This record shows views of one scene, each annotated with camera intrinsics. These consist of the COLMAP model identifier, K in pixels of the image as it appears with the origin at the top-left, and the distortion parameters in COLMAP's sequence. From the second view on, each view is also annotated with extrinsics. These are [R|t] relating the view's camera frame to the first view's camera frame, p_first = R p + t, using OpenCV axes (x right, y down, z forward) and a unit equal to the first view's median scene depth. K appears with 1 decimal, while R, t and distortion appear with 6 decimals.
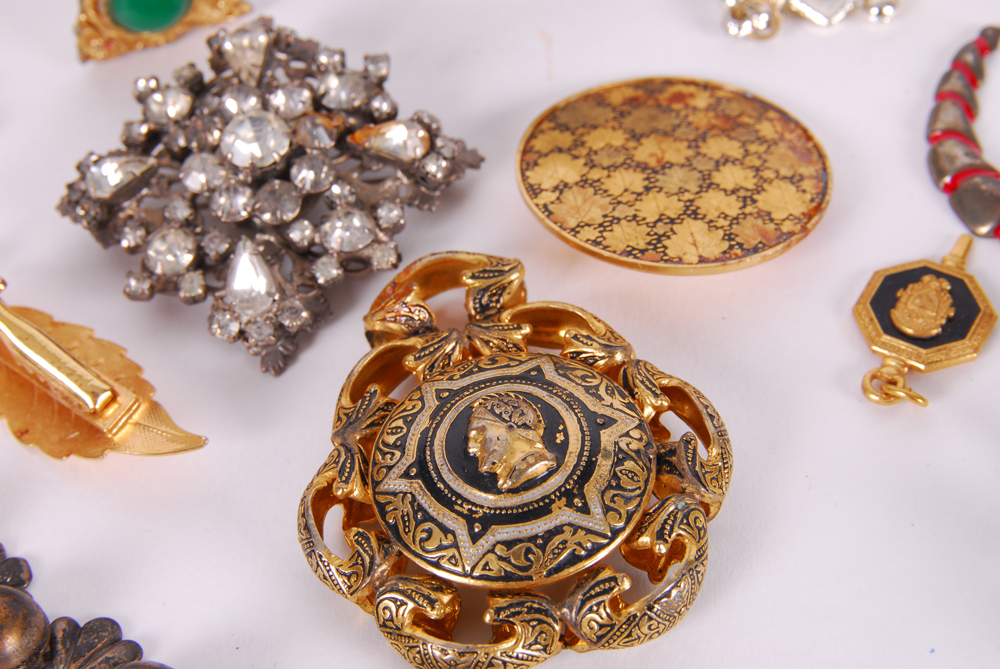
lens RADIAL K [[1812.8, 0, 495.4], [0, 1812.8, 334.1], [0, 0, 1]] dist [-0.214952, 0.000000]
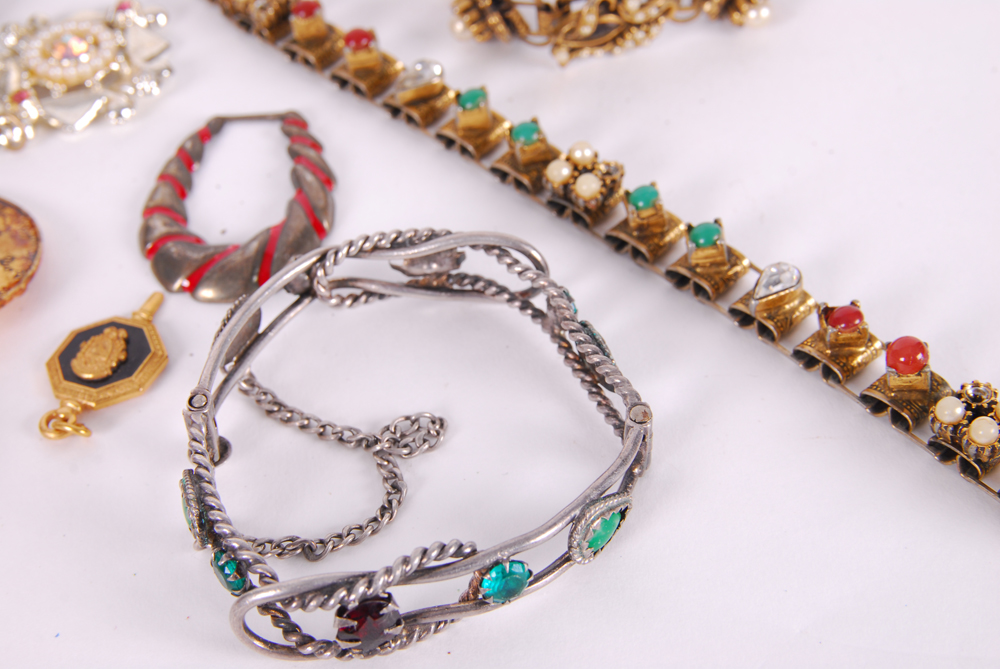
lens RADIAL K [[1812.8, 0, 496.2], [0, 1812.8, 331.9], [0, 0, 1]] dist [-0.214952, 0.000000]
pose [[0.988850, -0.102079, 0.108427, 0.364388], [0.113121, 0.988423, -0.101107, 0.114645], [-0.096851, 0.112245, 0.988949, -0.159862]]
